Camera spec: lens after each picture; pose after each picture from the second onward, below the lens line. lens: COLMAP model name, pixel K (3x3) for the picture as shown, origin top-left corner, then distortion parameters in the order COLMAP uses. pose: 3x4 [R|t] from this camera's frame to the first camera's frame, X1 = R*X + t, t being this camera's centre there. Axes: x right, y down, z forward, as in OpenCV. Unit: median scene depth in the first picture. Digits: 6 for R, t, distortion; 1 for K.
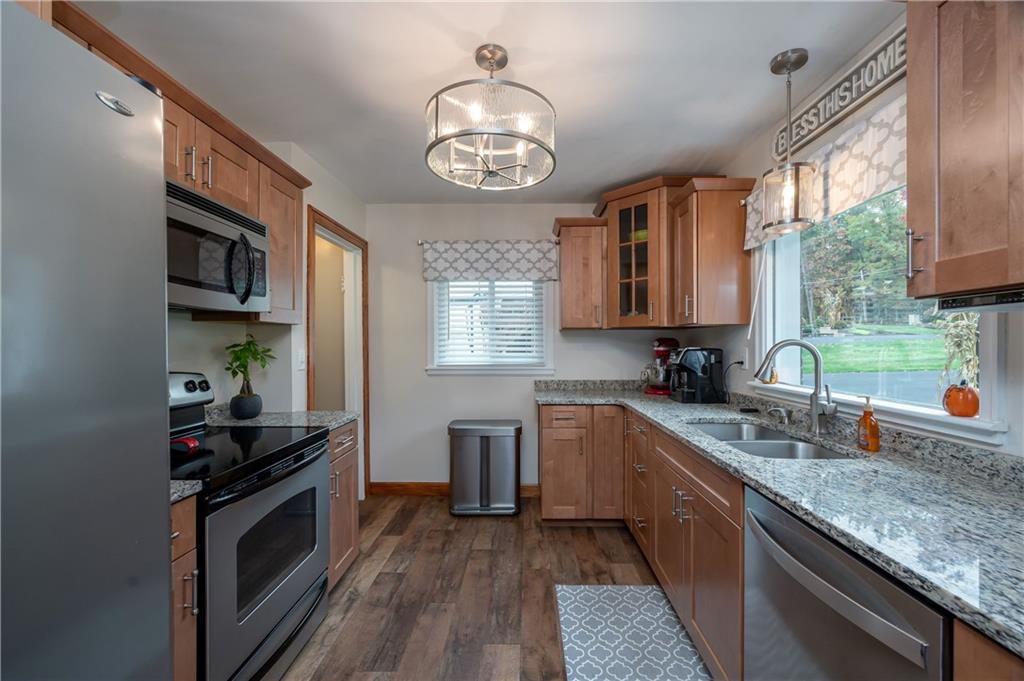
lens RADIAL K [[402.1, 0, 513.7], [0, 402.1, 345.5], [0, 0, 1]] dist [-0.001739, -0.000055]
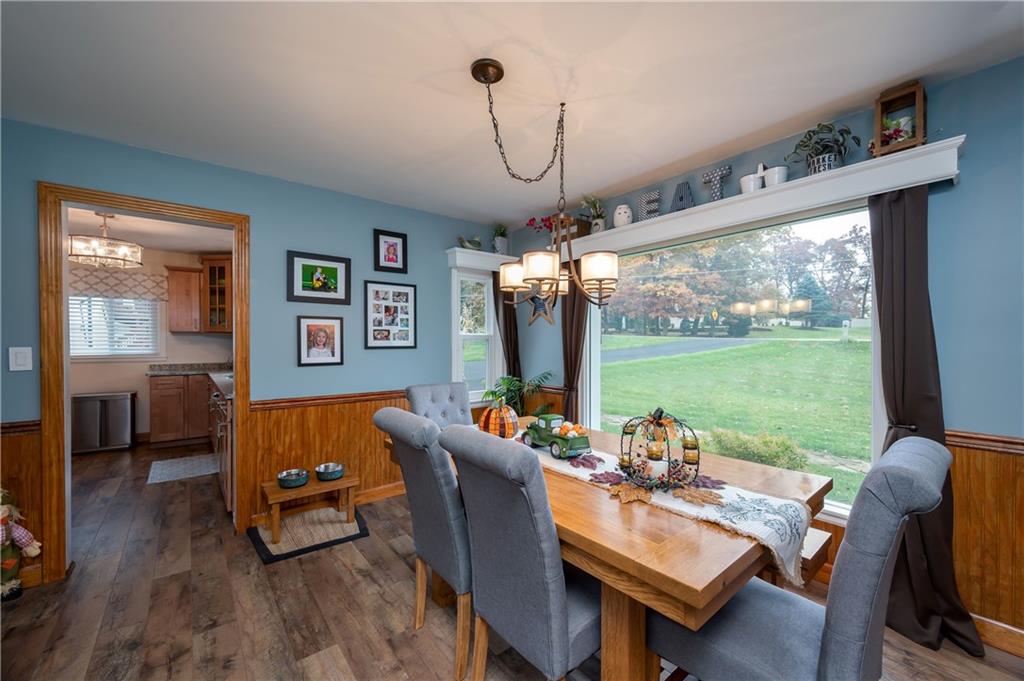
lens RADIAL K [[402.1, 0, 508.7], [0, 402.1, 346.1], [0, 0, 1]] dist [-0.001739, -0.000055]
pose [[0.765299, -0.003733, 0.643664, 0.115654], [-0.001224, 0.999973, 0.007254, 0.003197], [-0.643674, -0.006339, 0.765273, -1.085251]]
